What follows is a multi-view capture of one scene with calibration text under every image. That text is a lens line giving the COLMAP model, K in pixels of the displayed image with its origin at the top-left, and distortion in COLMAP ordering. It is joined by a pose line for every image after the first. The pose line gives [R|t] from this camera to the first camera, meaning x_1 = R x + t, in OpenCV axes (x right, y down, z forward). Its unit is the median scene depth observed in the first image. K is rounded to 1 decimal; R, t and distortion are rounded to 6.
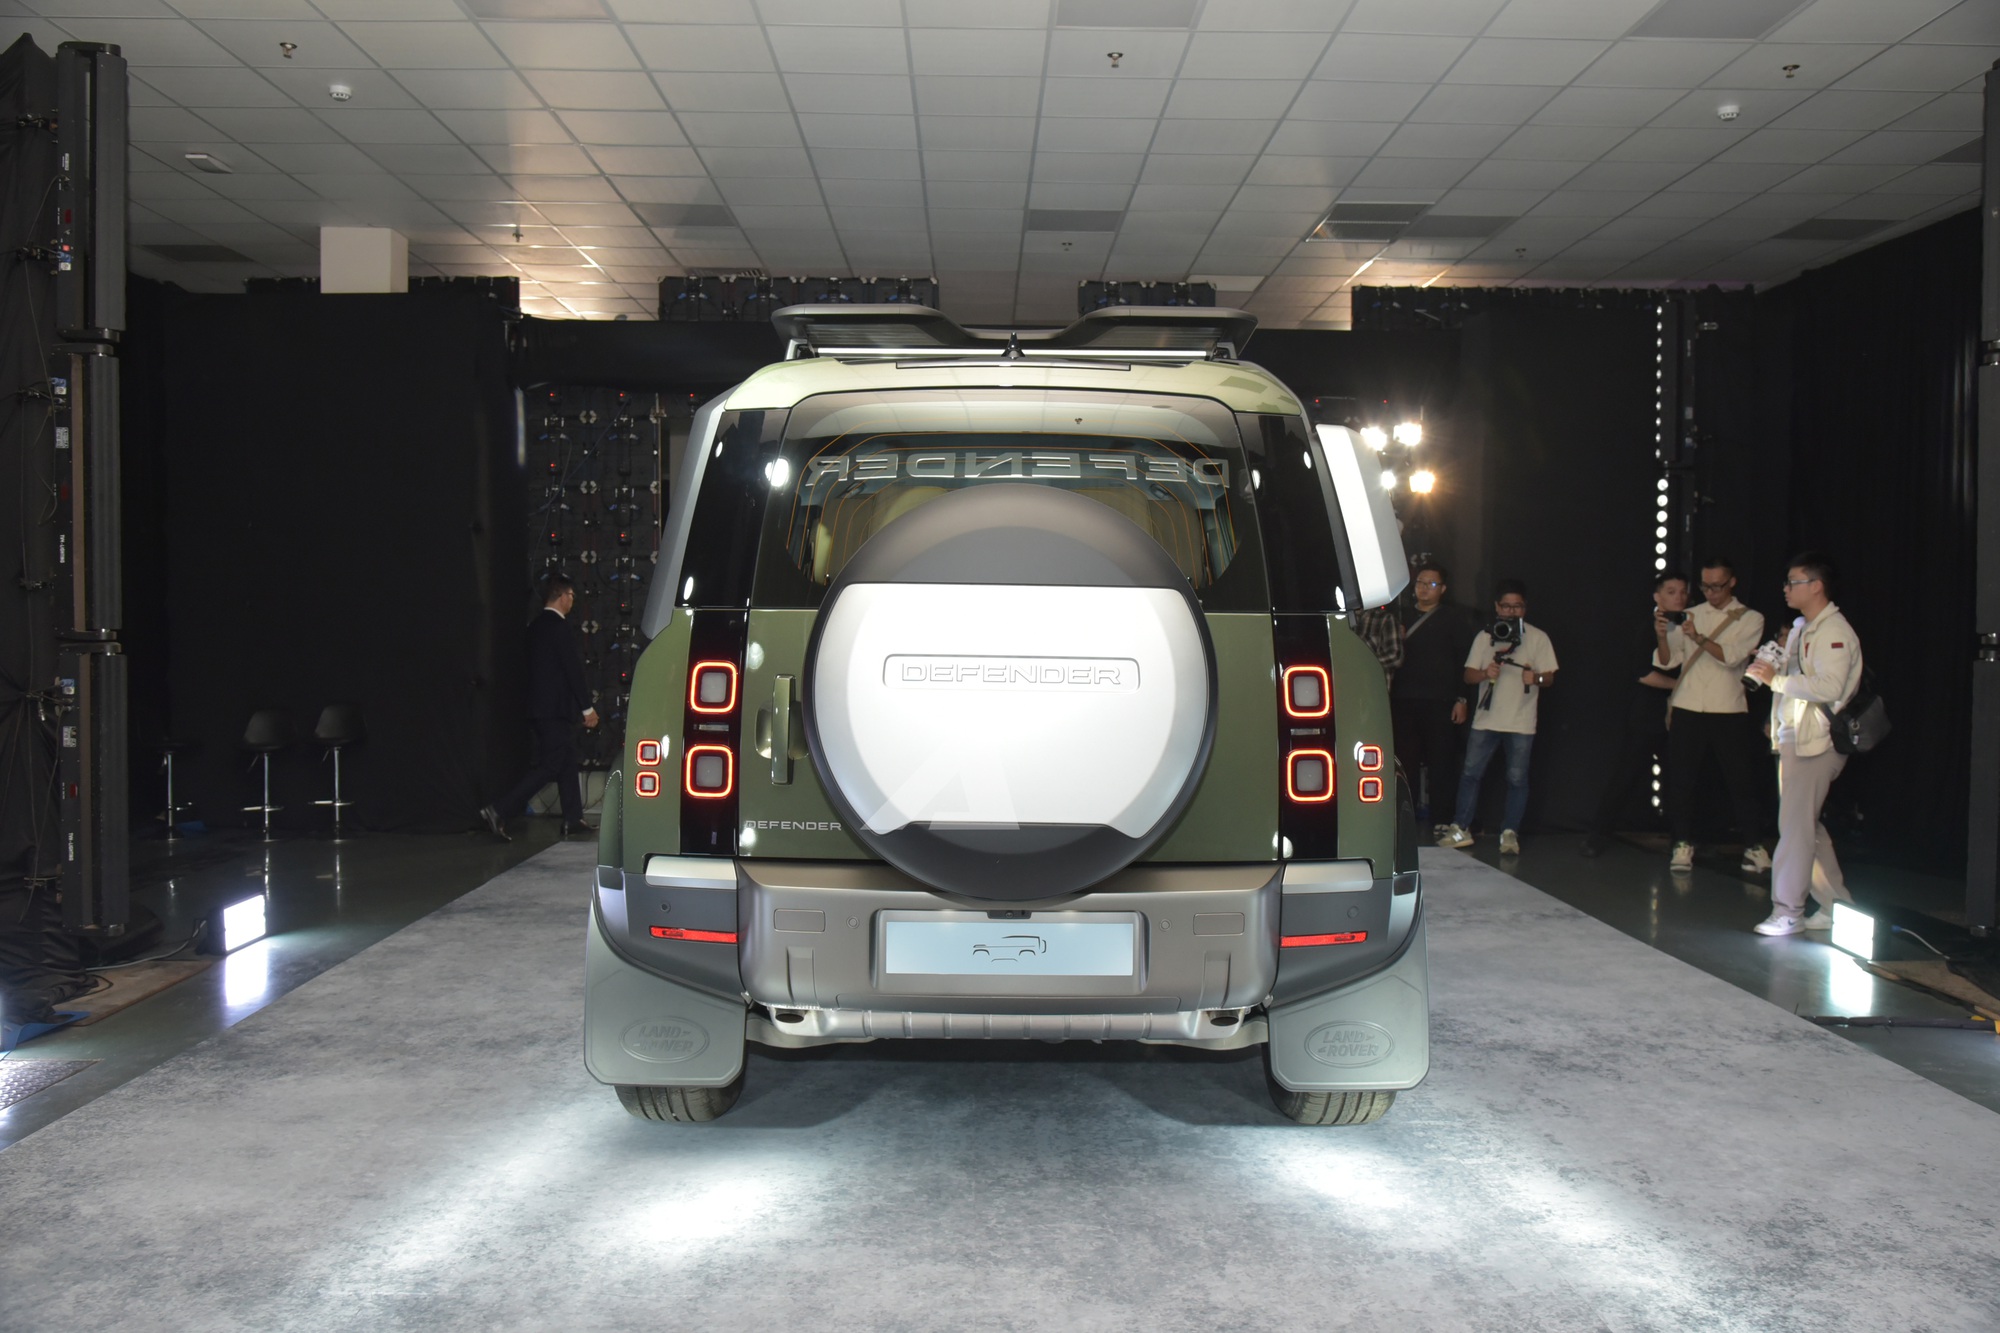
lens RADIAL K [[1471.8, 0, 1067.1], [0, 1471.8, 663.2], [0, 0, 1]] dist [-0.023217, 0.007300]
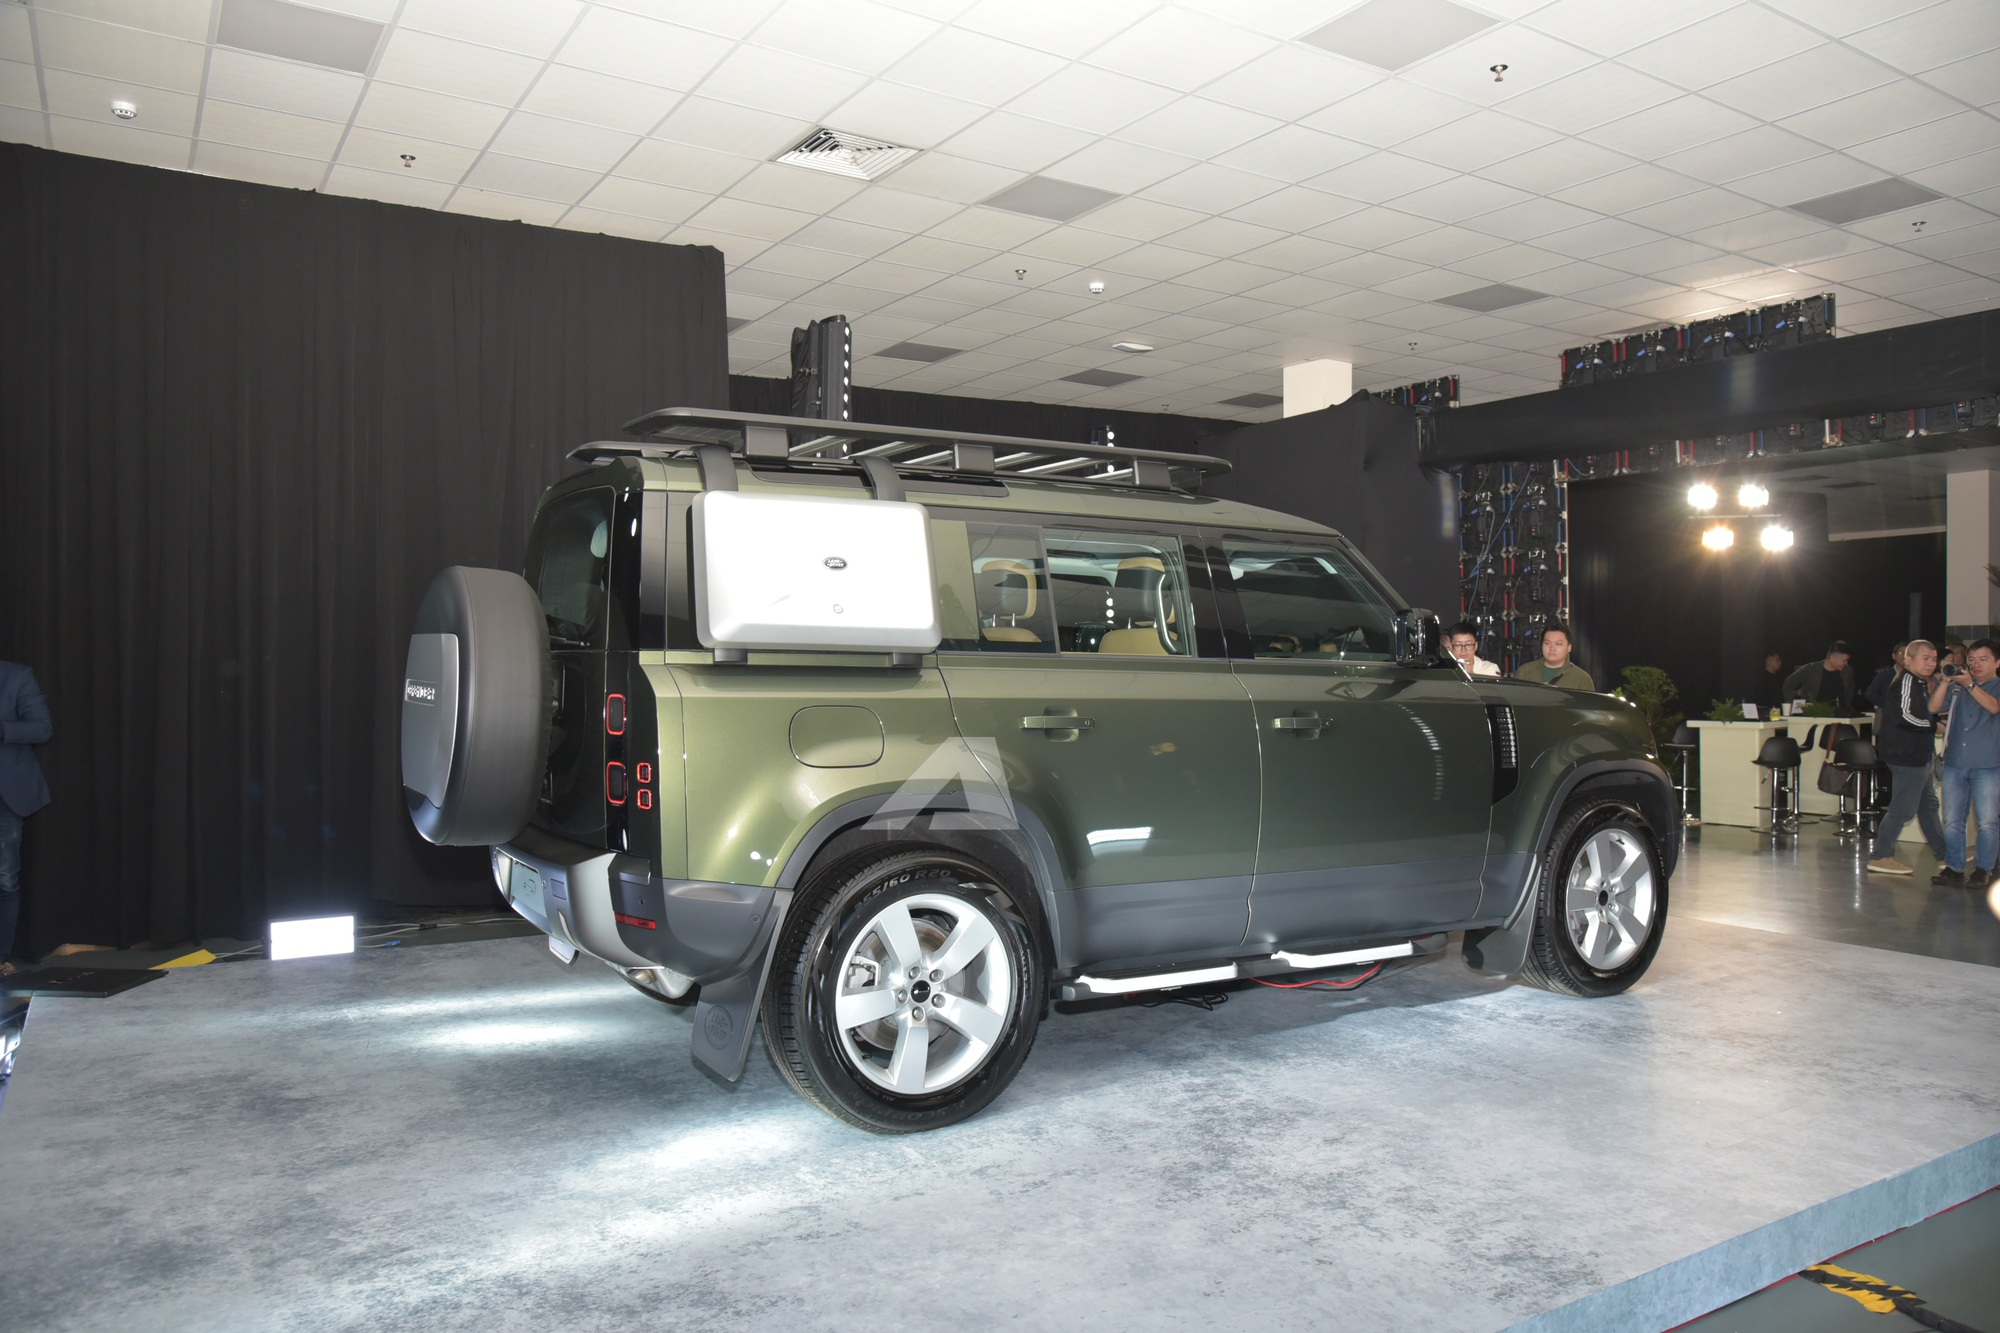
lens RADIAL K [[1360.2, 0, 1062.1], [0, 1360.2, 668.6], [0, 0, 1]] dist [-0.009631, -0.002958]
pose [[0.531973, -0.018055, -0.846569, 1.326315], [-0.017955, 0.999307, -0.032594, 0.019678], [0.846571, 0.032539, 0.531280, 0.727461]]
